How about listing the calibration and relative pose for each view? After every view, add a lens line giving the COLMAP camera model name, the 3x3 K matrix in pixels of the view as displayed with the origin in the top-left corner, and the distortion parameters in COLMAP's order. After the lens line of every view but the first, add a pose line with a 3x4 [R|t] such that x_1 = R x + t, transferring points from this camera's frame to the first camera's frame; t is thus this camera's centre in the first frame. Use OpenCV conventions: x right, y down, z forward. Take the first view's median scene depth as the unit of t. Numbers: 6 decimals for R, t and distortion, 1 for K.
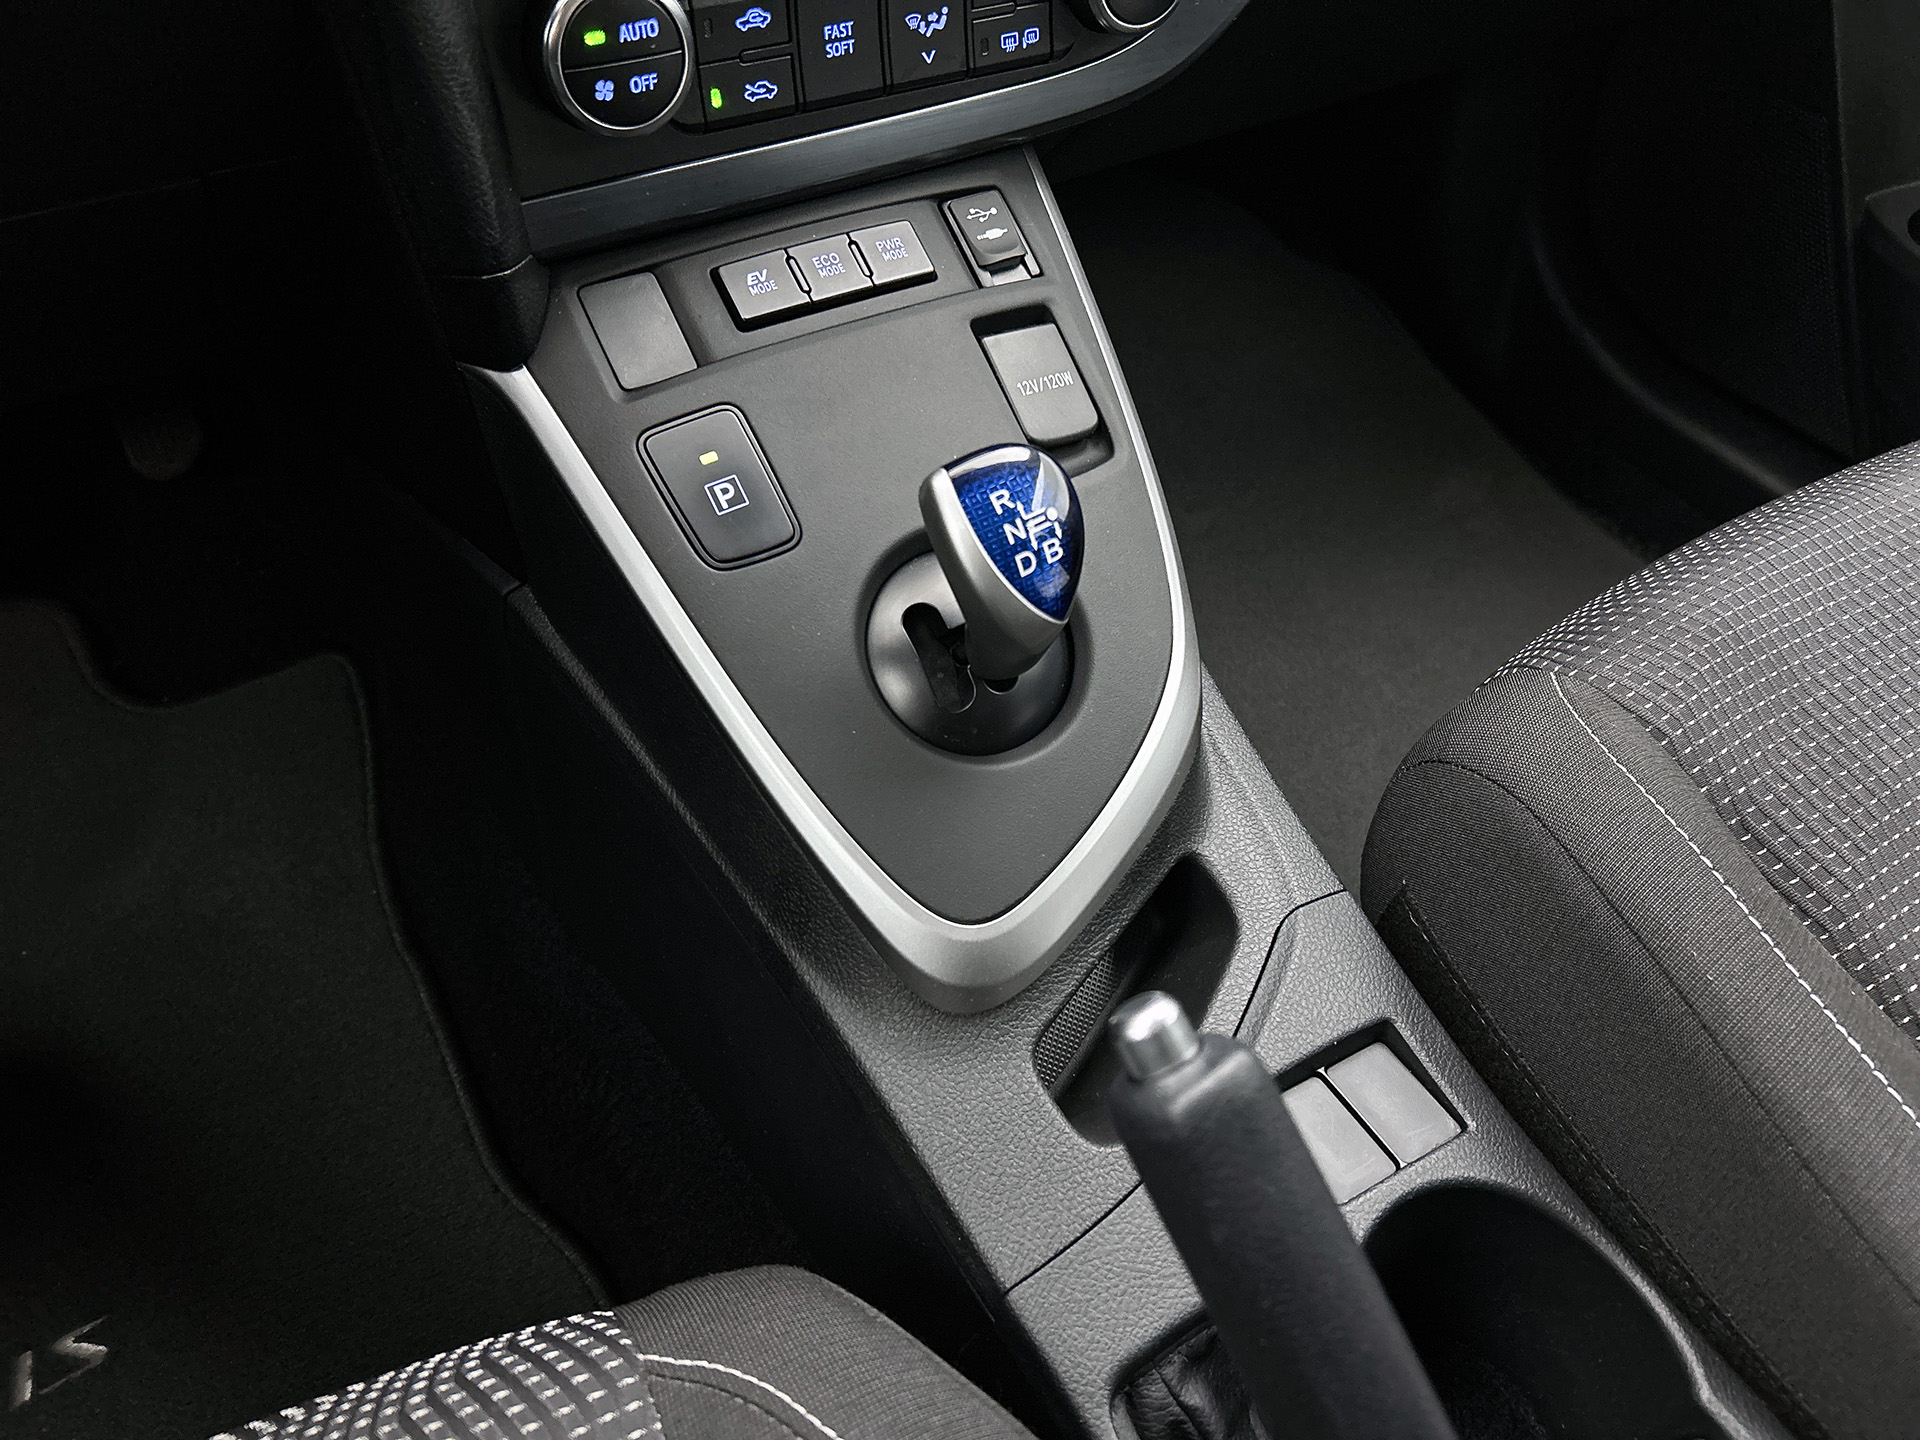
lens RADIAL K [[1458.9, 0, 948.6], [0, 1458.9, 730.6], [0, 0, 1]] dist [0.043980, -0.066690]
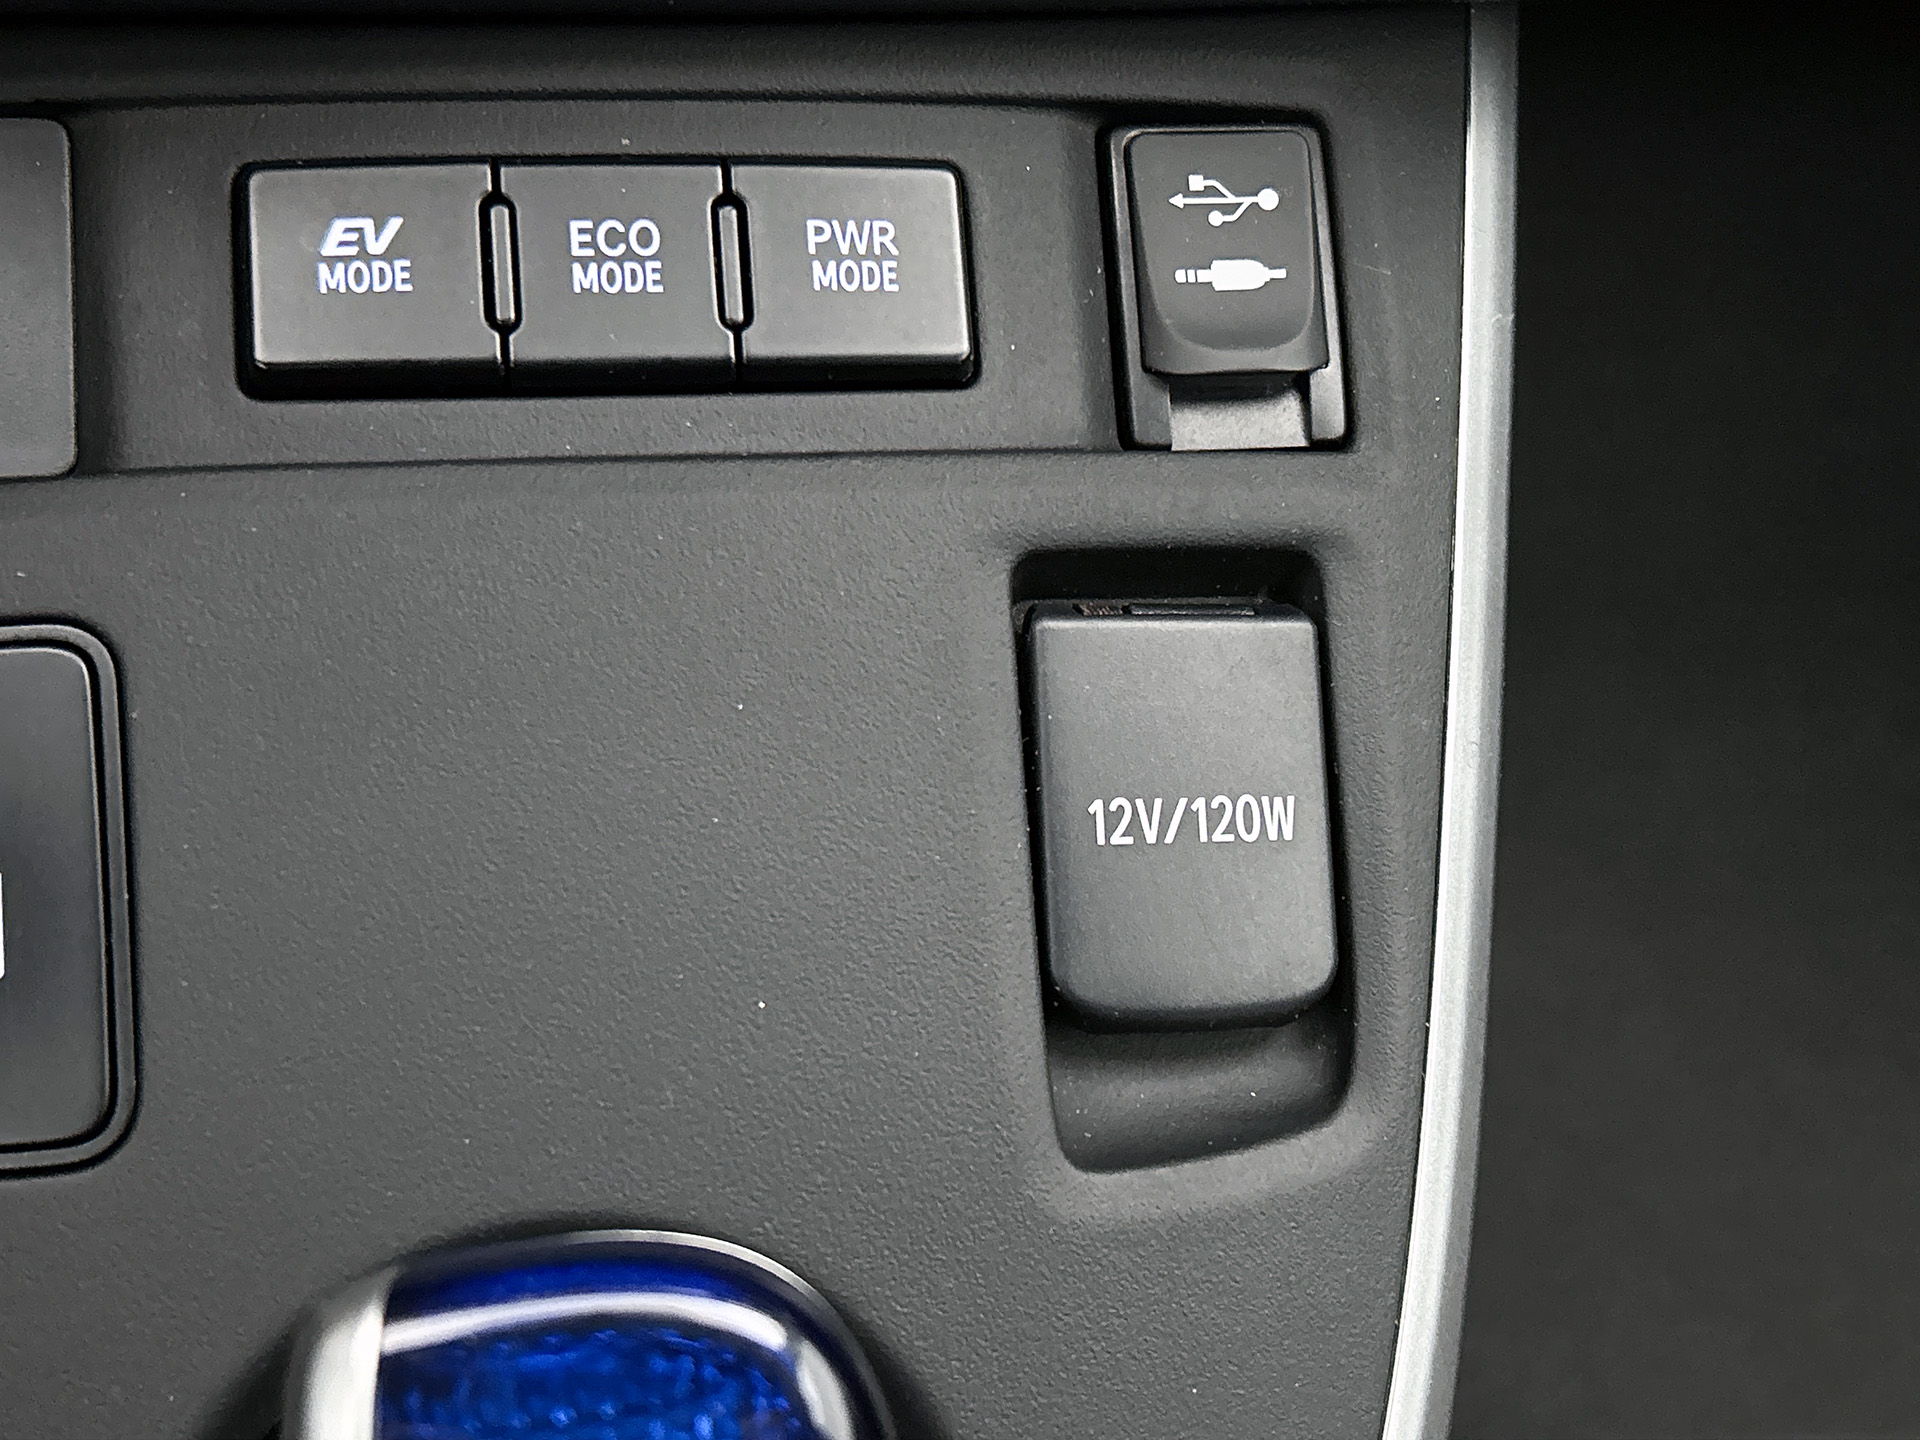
lens RADIAL K [[2401.9, 0, 963.9], [0, 2401.9, 722.8], [0, 0, 1]] dist [0.032942, 0.000000]
pose [[0.917168, 0.340895, -0.206382, 0.125433], [-0.329126, 0.939988, 0.089995, -0.302175], [0.224675, -0.014615, 0.974324, 0.536478]]
